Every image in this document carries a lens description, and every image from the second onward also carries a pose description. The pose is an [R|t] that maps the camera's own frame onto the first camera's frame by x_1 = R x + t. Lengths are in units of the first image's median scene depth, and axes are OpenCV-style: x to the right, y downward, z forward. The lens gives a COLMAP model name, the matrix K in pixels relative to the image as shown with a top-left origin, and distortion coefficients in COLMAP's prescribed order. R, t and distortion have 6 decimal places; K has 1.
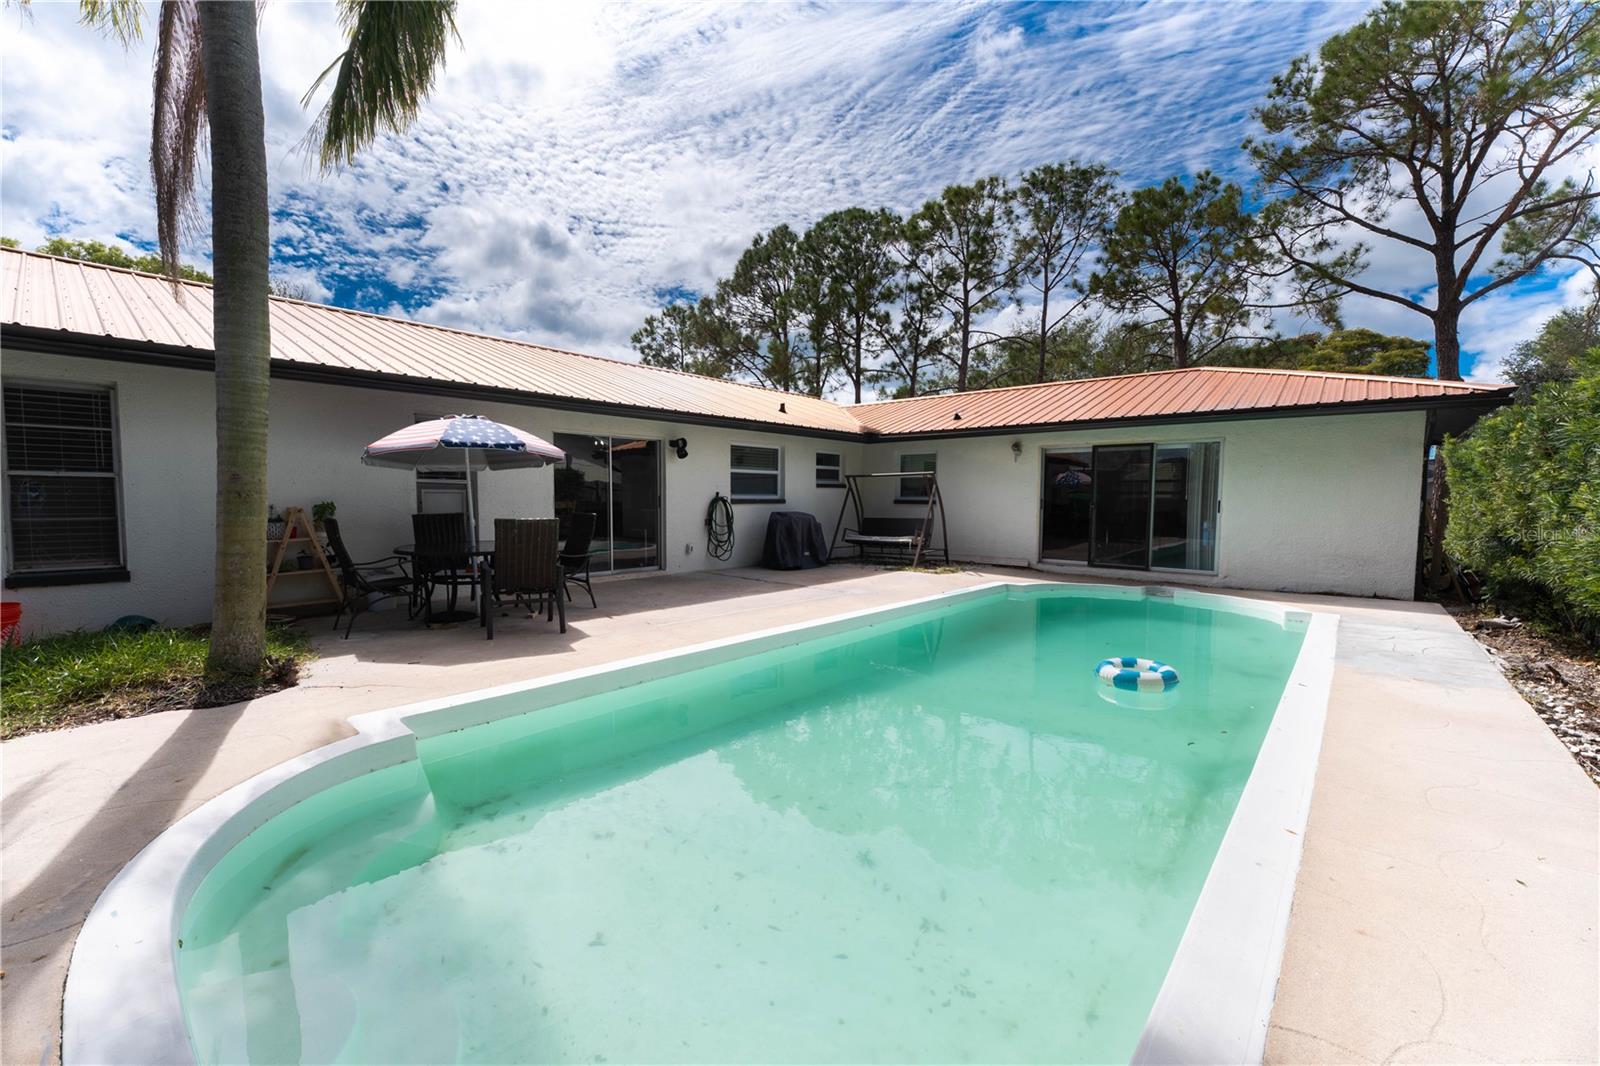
lens RADIAL K [[650.7, 0, 794.9], [0, 650.7, 536.4], [0, 0, 1]] dist [-0.000363, -0.000605]
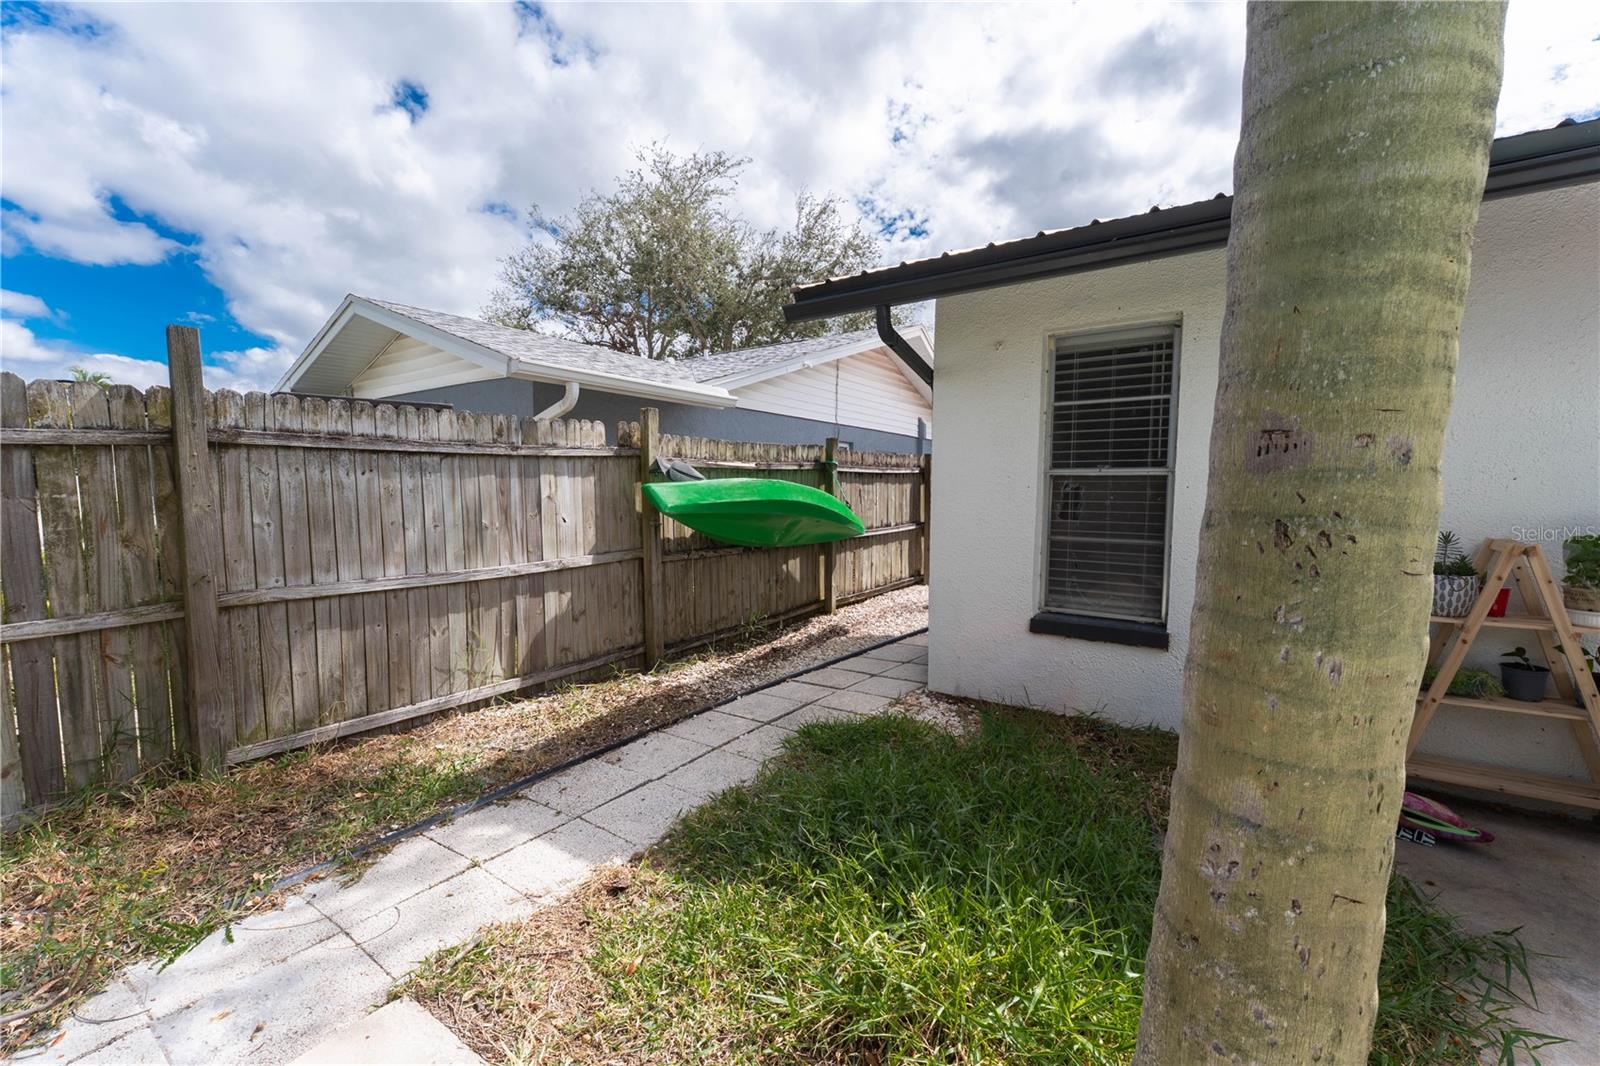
lens RADIAL K [[650.7, 0, 794.9], [0, 650.7, 536.4], [0, 0, 1]] dist [-0.000363, -0.000605]
pose [[0.109545, 0.064896, -0.991861, -0.488372], [-0.067953, 0.996021, 0.057663, -0.046566], [0.991656, 0.061084, 0.113519, 0.600809]]
